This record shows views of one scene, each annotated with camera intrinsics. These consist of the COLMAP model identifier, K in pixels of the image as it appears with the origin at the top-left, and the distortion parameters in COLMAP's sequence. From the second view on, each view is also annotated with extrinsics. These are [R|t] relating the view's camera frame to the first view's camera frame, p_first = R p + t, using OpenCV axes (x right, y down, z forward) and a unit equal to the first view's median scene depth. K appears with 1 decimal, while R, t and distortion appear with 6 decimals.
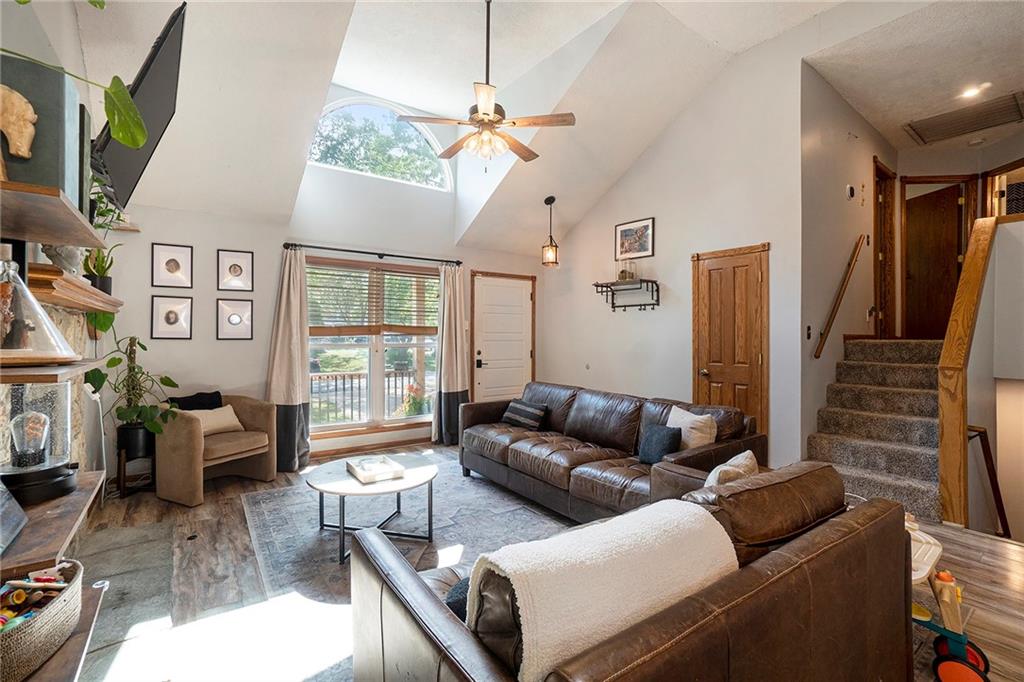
lens RADIAL K [[454.7, 0, 489.0], [0, 454.7, 341.0], [0, 0, 1]] dist [-0.000097, 0.000212]
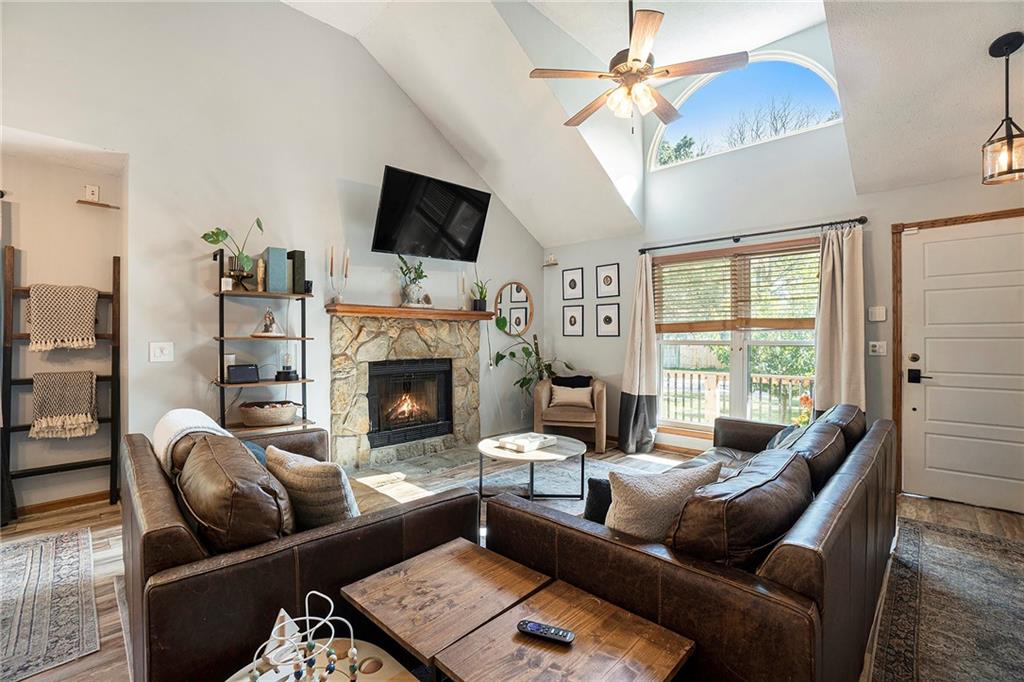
lens RADIAL K [[454.7, 0, 492.1], [0, 454.7, 334.3], [0, 0, 1]] dist [-0.000097, 0.000212]
pose [[0.203084, -0.006803, -0.979138, 0.568798], [-0.005161, 0.999955, -0.008018, 0.003084], [0.979148, 0.006682, 0.203039, 0.418047]]
